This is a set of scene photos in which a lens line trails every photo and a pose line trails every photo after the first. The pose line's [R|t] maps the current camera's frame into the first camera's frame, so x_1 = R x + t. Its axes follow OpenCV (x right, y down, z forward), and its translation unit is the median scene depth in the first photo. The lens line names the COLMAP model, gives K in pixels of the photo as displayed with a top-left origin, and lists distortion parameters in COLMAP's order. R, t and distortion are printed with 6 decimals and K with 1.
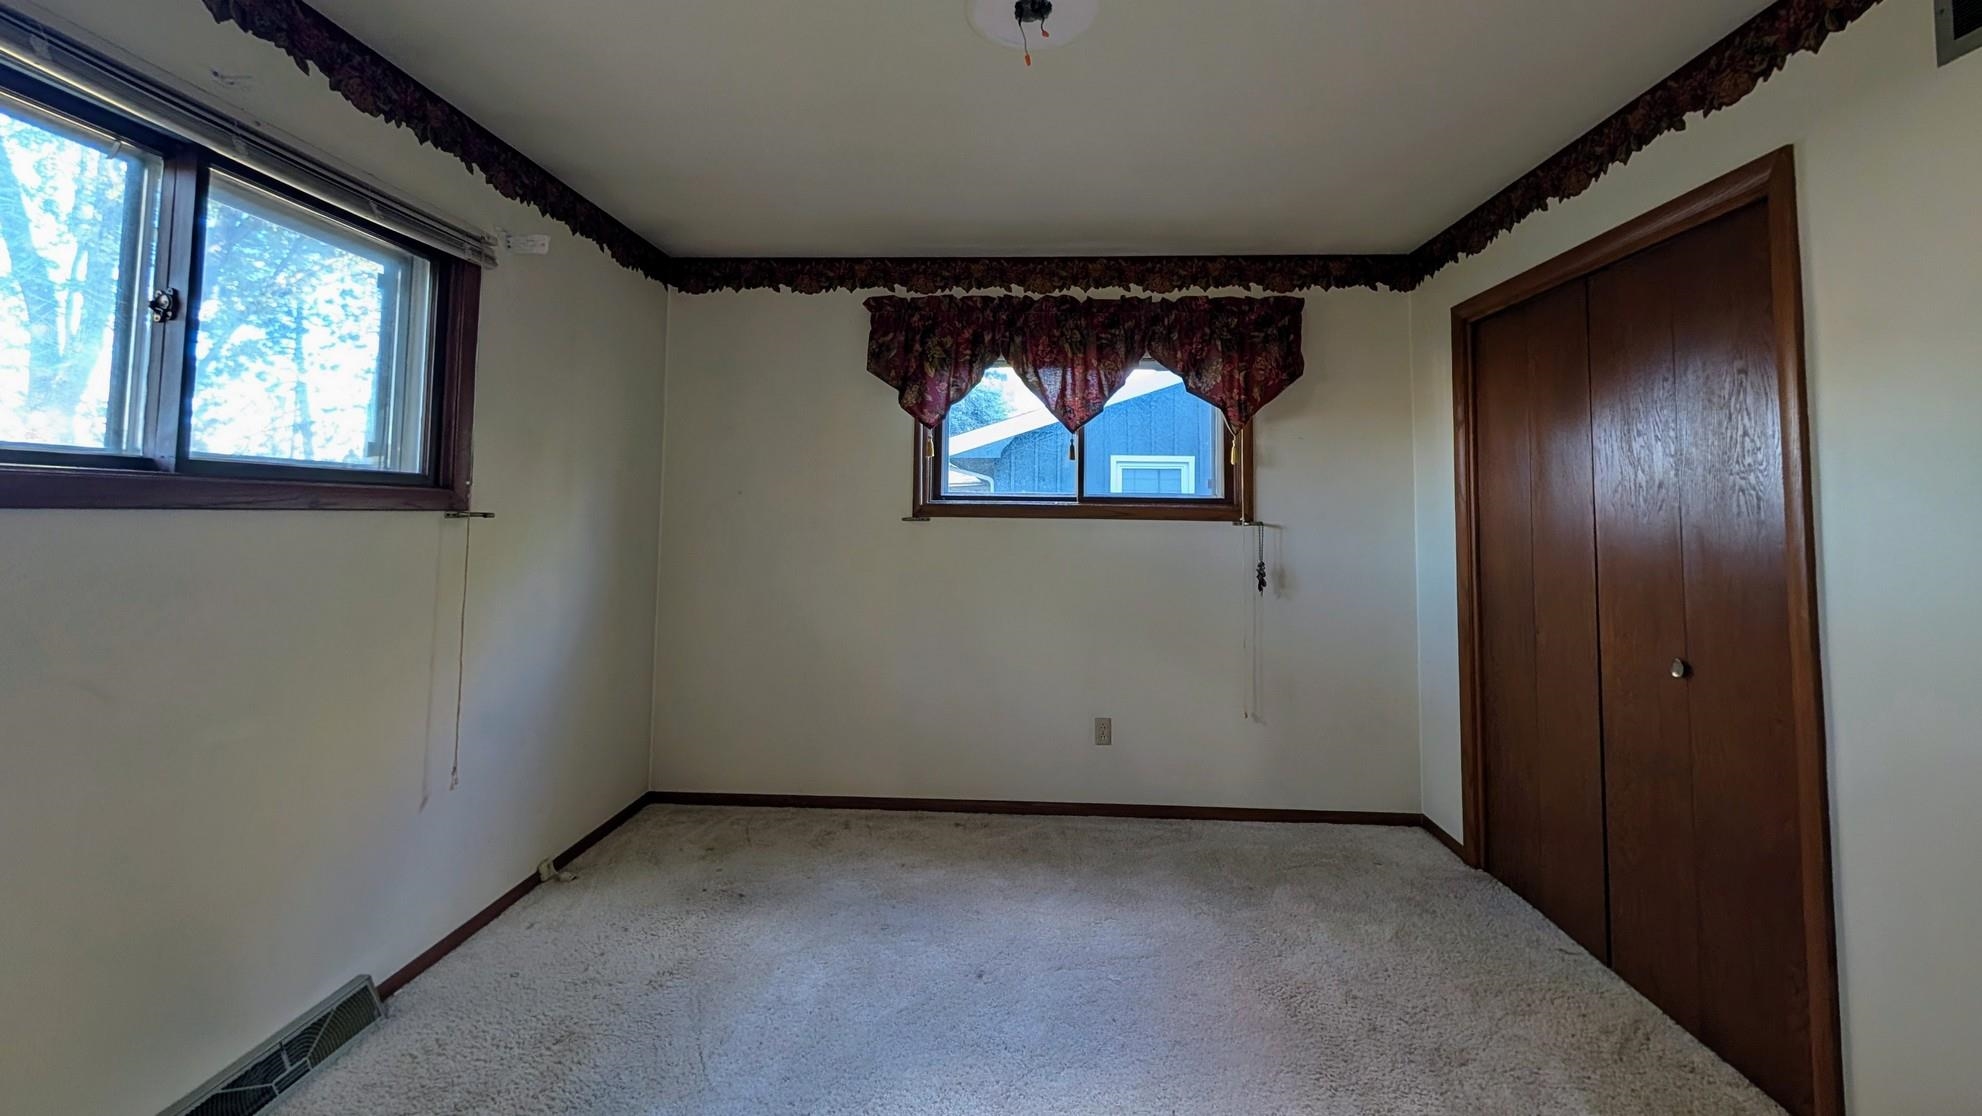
lens RADIAL K [[768.9, 0, 991.1], [0, 768.9, 464.9], [0, 0, 1]] dist [-0.001957, -0.000206]
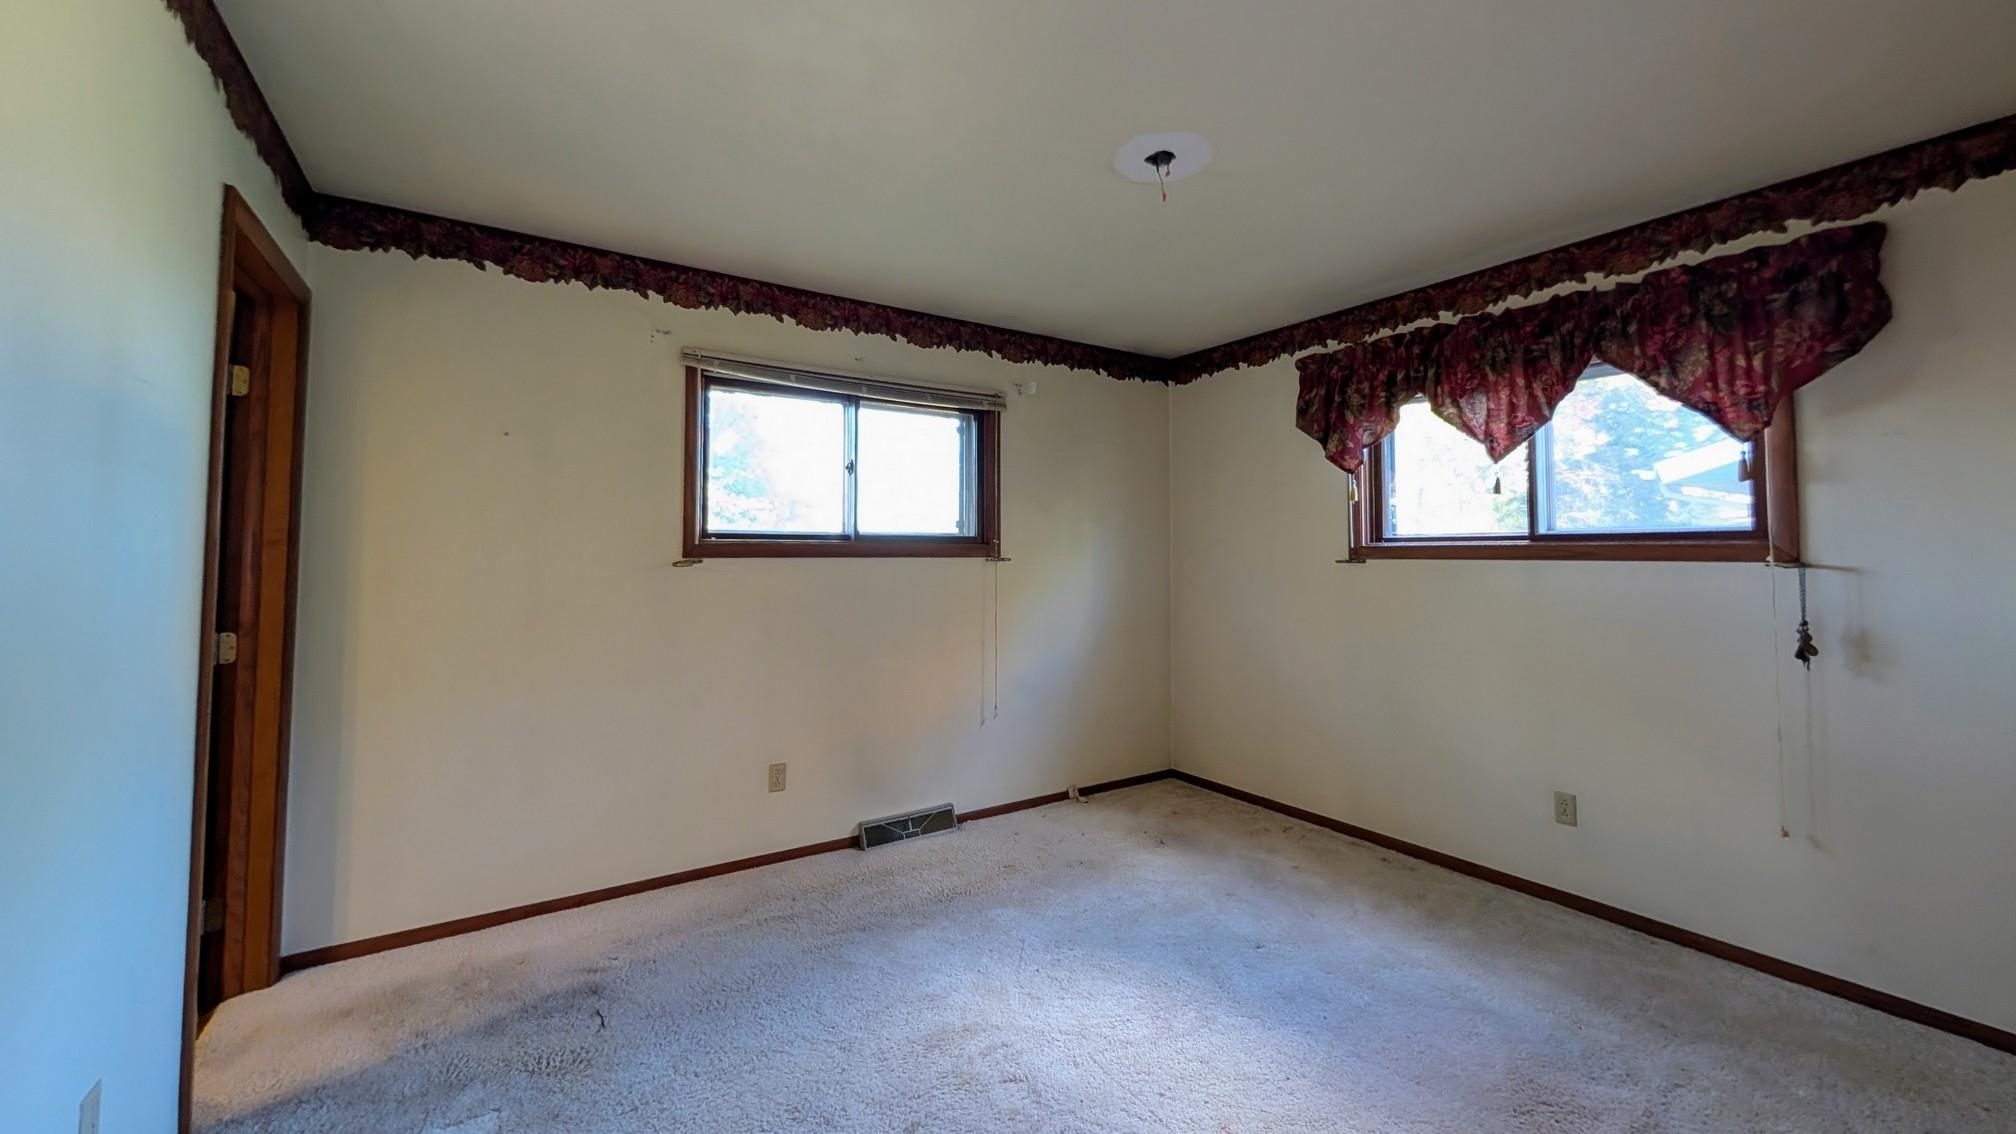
lens RADIAL K [[764.2, 0, 1013.6], [0, 764.2, 520.6], [0, 0, 1]] dist [0.000610, -0.000088]
pose [[0.598965, -0.047346, -0.799375, 0.476442], [0.057847, 0.998201, -0.015779, 0.005608], [0.798683, -0.036790, 0.600626, 0.012424]]
